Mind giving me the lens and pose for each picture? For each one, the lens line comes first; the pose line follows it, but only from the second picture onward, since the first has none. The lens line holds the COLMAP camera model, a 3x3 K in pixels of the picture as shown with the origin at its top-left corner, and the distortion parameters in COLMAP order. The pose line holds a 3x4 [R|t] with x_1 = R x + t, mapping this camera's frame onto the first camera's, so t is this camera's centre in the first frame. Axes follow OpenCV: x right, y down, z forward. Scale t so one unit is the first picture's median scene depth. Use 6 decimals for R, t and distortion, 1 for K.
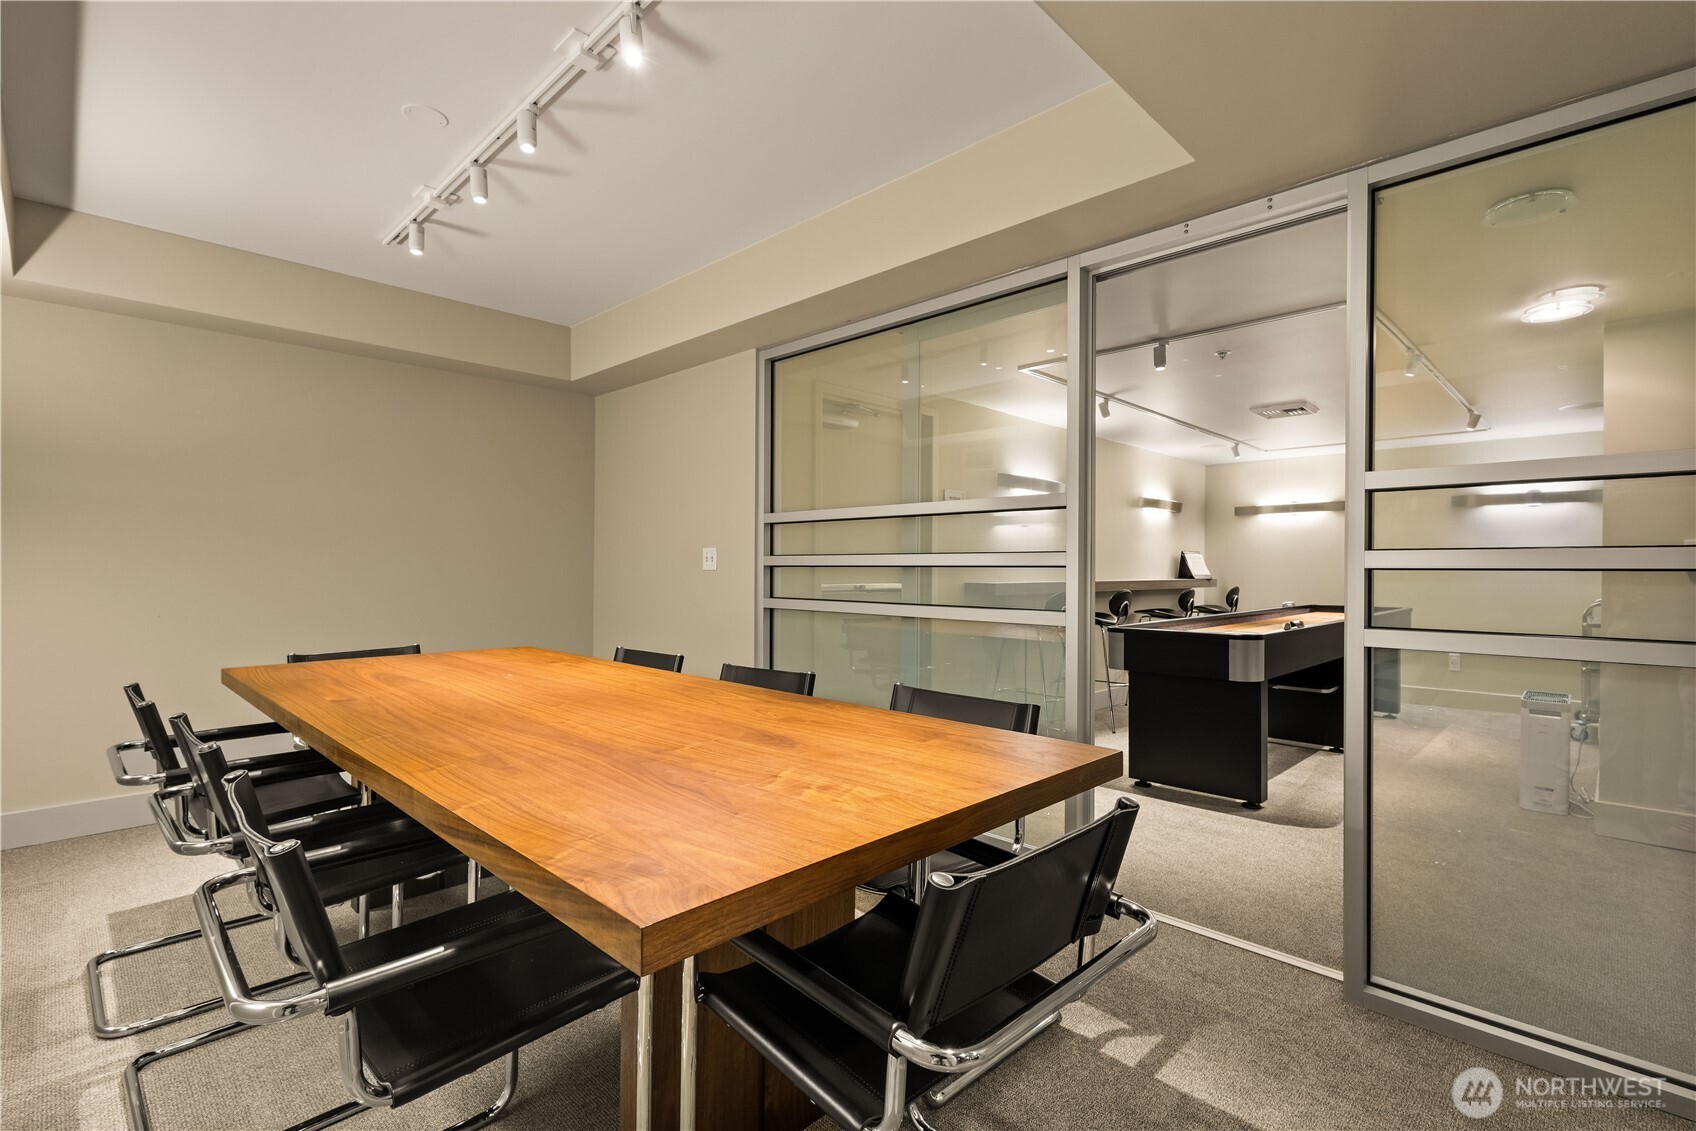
lens RADIAL K [[781.2, 0, 849.6], [0, 781.2, 570.6], [0, 0, 1]] dist [0.005506, -0.001544]
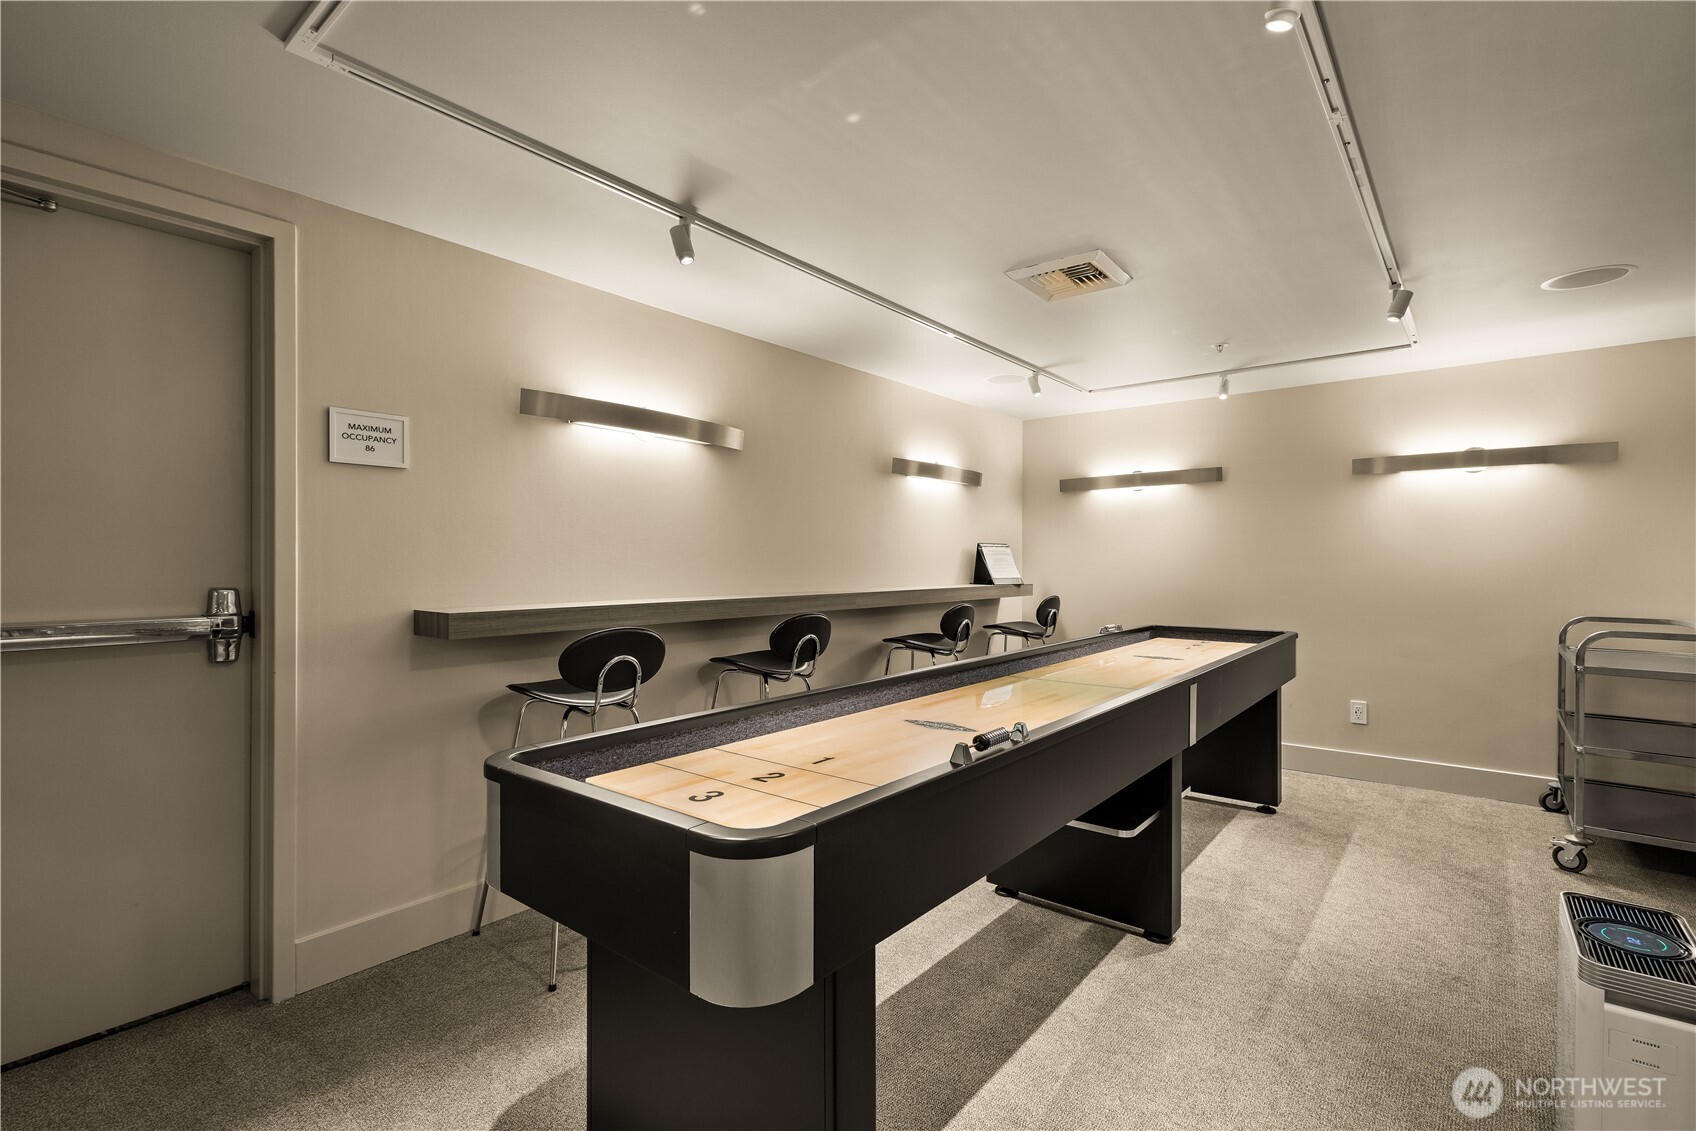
lens RADIAL K [[781.2, 0, 852.4], [0, 781.2, 564.2], [0, 0, 1]] dist [0.005506, -0.001544]
pose [[0.994821, -0.006842, 0.101416, 0.253926], [0.006719, 0.999976, 0.001555, -0.008624], [-0.101425, -0.000866, 0.994843, 0.349650]]
